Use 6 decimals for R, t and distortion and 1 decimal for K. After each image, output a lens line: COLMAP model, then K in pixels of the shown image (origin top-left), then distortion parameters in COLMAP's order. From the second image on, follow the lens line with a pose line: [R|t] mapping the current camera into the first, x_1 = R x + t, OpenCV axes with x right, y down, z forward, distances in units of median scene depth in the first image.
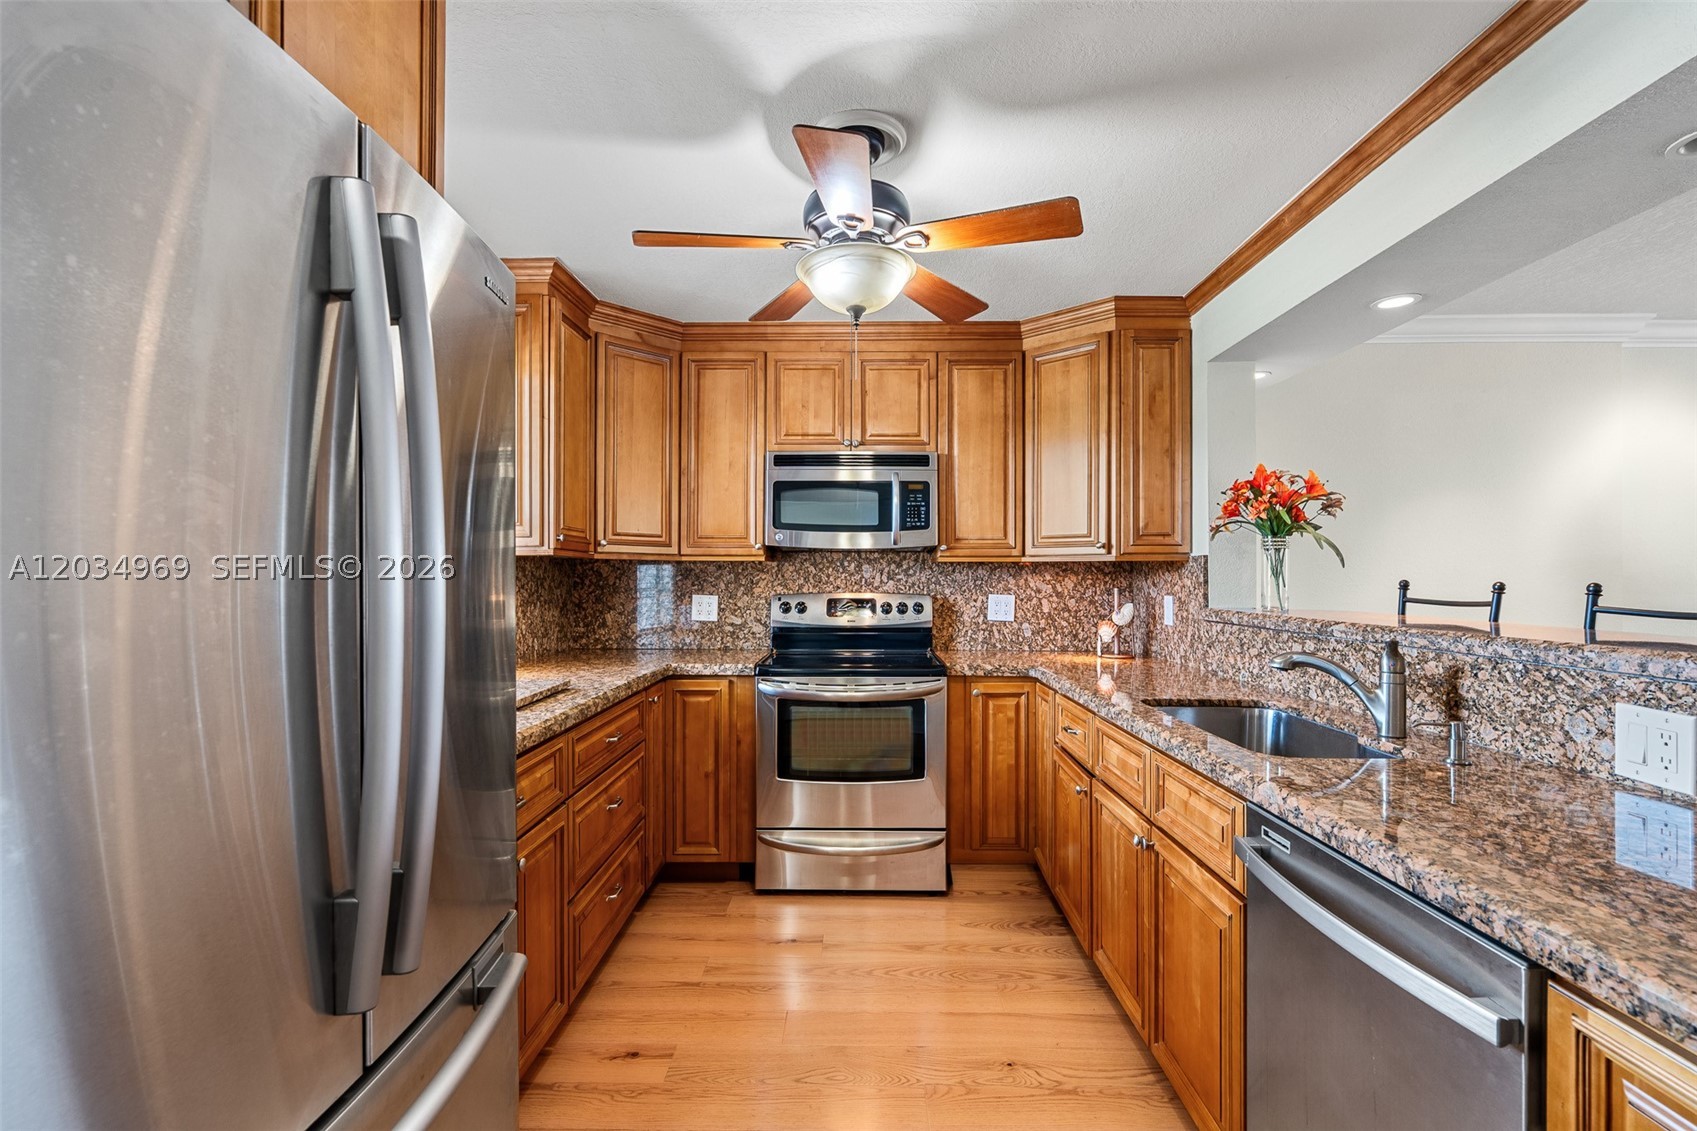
lens RADIAL K [[766.0, 0, 850.9], [0, 766.0, 572.0], [0, 0, 1]] dist [-0.003047, 0.000111]
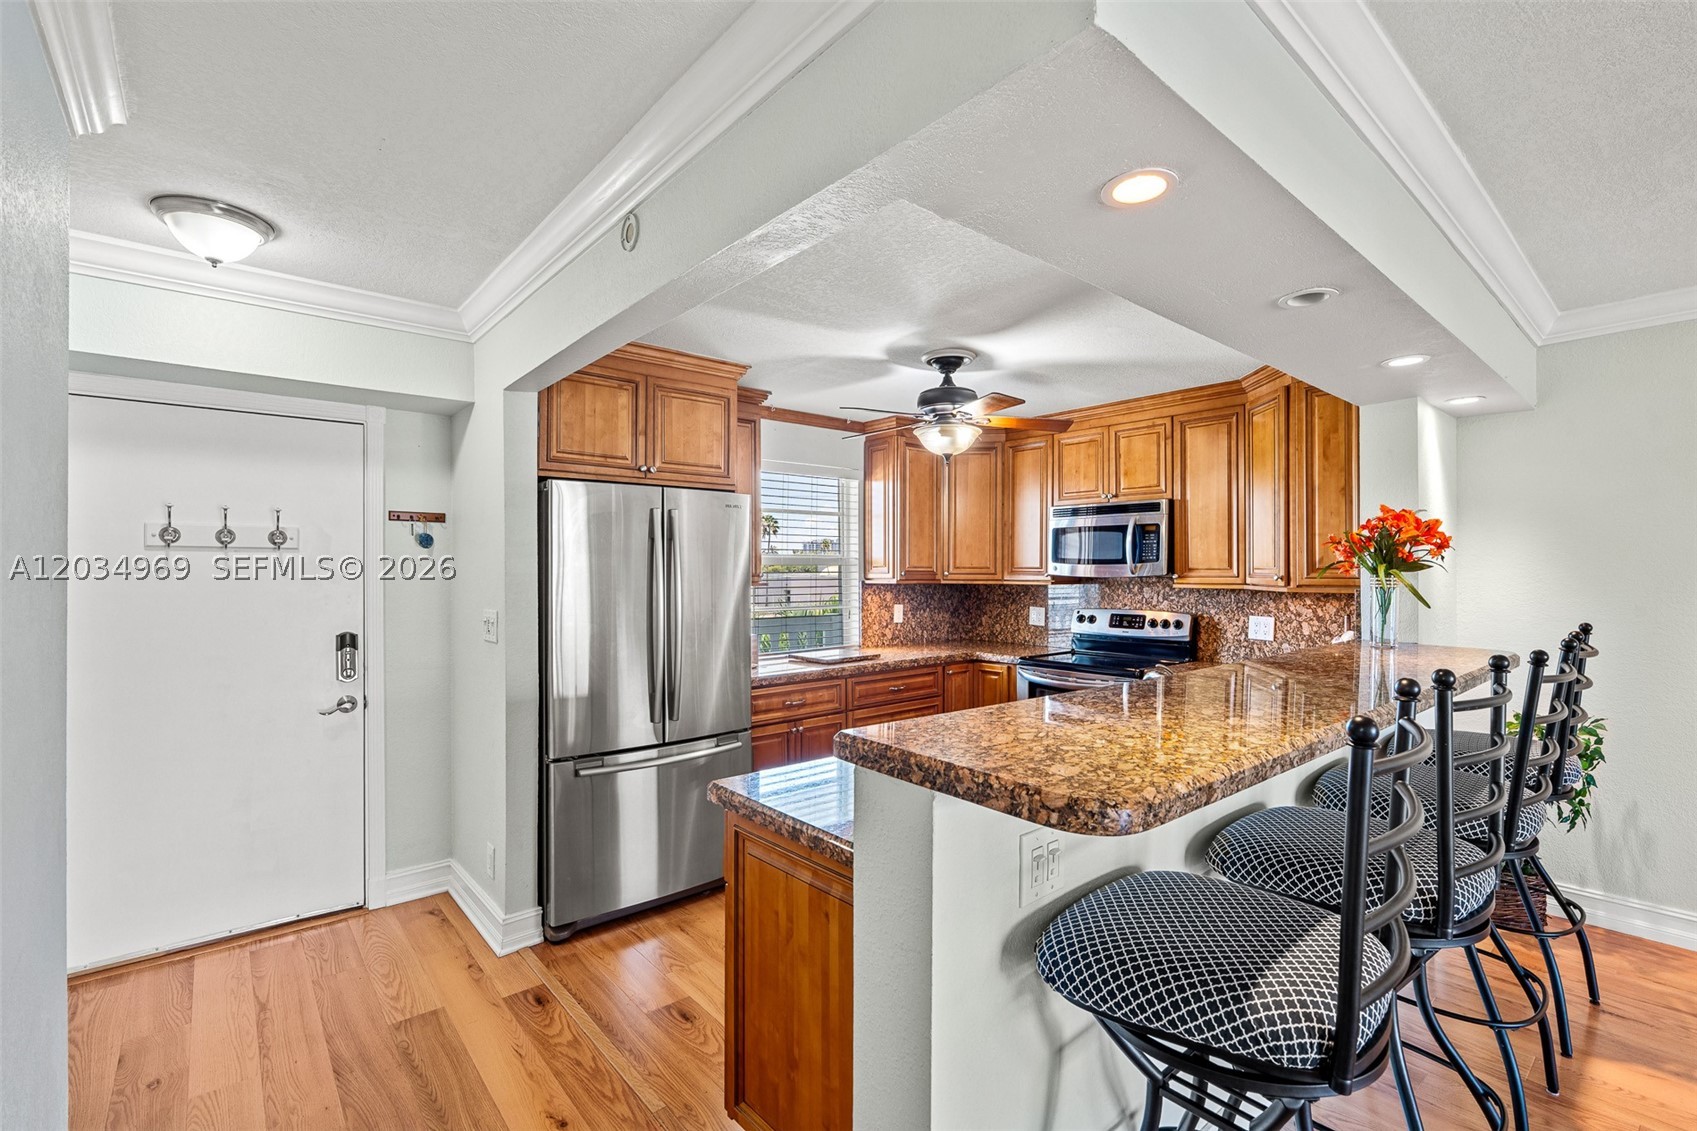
lens RADIAL K [[759.8, 0, 848.3], [0, 759.8, 563.4], [0, 0, 1]] dist [-0.001440, -0.000104]
pose [[0.658431, -0.006745, -0.752611, 0.682648], [0.006108, 0.999975, -0.003618, -0.050626], [0.752616, -0.002215, 0.658456, -0.188679]]
